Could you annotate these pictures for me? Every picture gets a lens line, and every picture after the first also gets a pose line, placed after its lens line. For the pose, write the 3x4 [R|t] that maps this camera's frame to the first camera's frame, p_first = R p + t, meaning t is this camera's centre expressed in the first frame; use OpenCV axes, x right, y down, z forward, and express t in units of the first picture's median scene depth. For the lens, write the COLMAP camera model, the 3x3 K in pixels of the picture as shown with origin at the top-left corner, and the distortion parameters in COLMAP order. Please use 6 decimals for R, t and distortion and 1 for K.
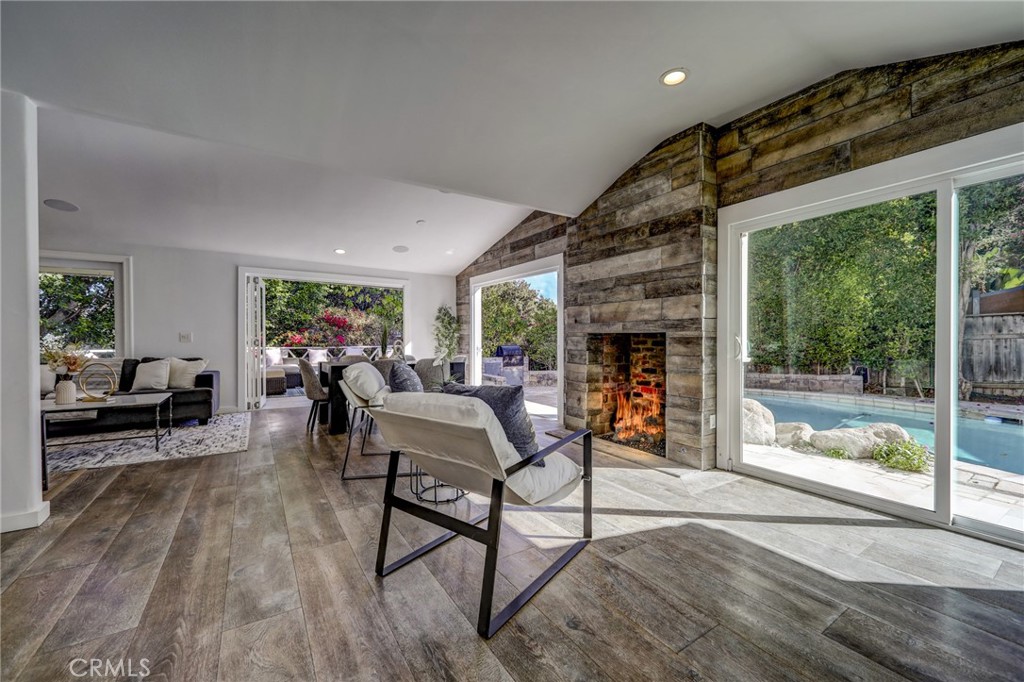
lens RADIAL K [[405.1, 0, 508.0], [0, 405.1, 343.9], [0, 0, 1]] dist [-0.000361, 0.001053]
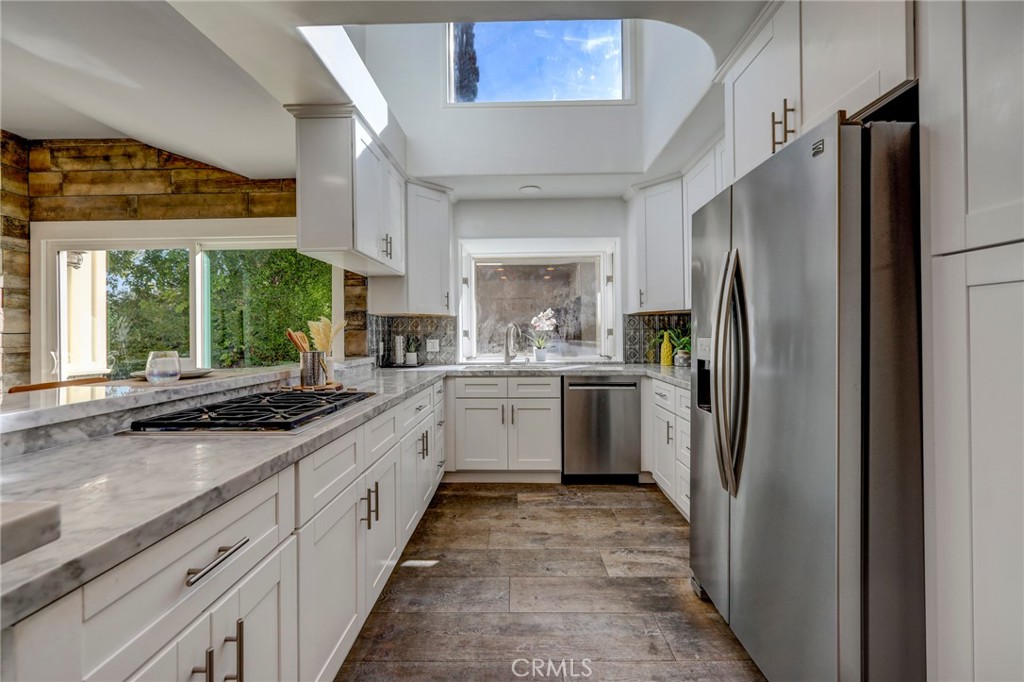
lens RADIAL K [[405.1, 0, 514.8], [0, 405.1, 329.2], [0, 0, 1]] dist [-0.000361, 0.001053]
pose [[0.537048, 0.000897, 0.843551, 0.289384], [0.023023, 0.999611, -0.015721, -0.027975], [-0.843238, 0.027864, 0.536819, -0.460687]]
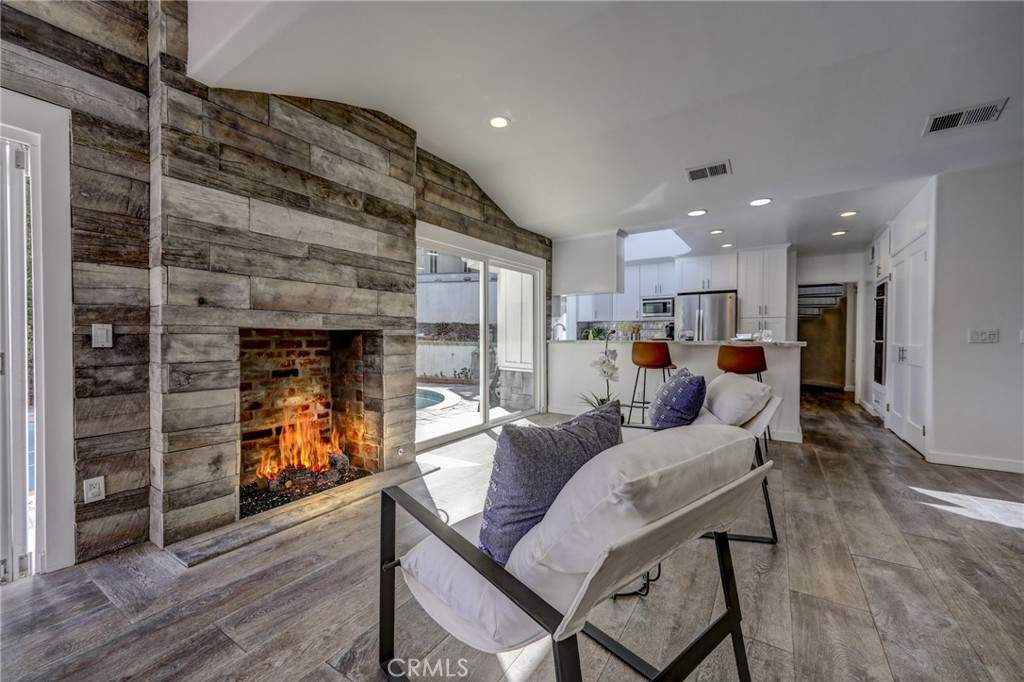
lens RADIAL K [[405.1, 0, 516.0], [0, 405.1, 341.9], [0, 0, 1]] dist [-0.000361, 0.001053]
pose [[-0.424783, -0.014676, 0.905176, -0.522852], [0.013489, 0.999655, 0.022537, -0.017920], [-0.905195, 0.021783, -0.424439, 1.076102]]
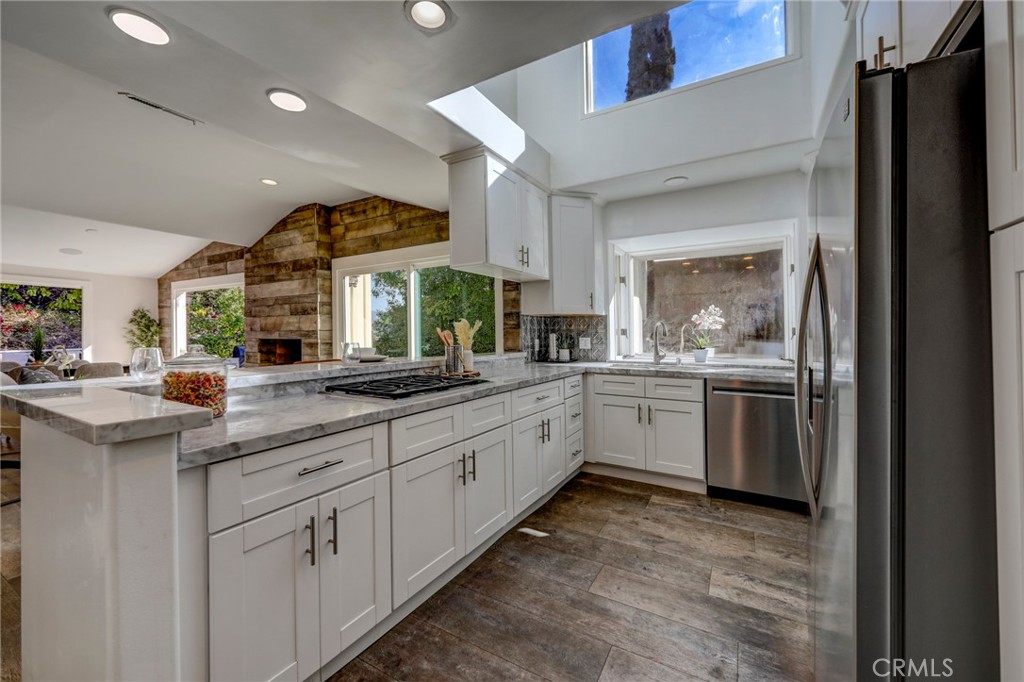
lens RADIAL K [[405.1, 0, 517.1], [0, 405.1, 331.1], [0, 0, 1]] dist [-0.000361, 0.001053]
pose [[0.881043, -0.004059, 0.473018, 0.371791], [0.012455, 0.999816, -0.014619, -0.026276], [-0.472872, 0.018771, 0.880931, -0.614871]]
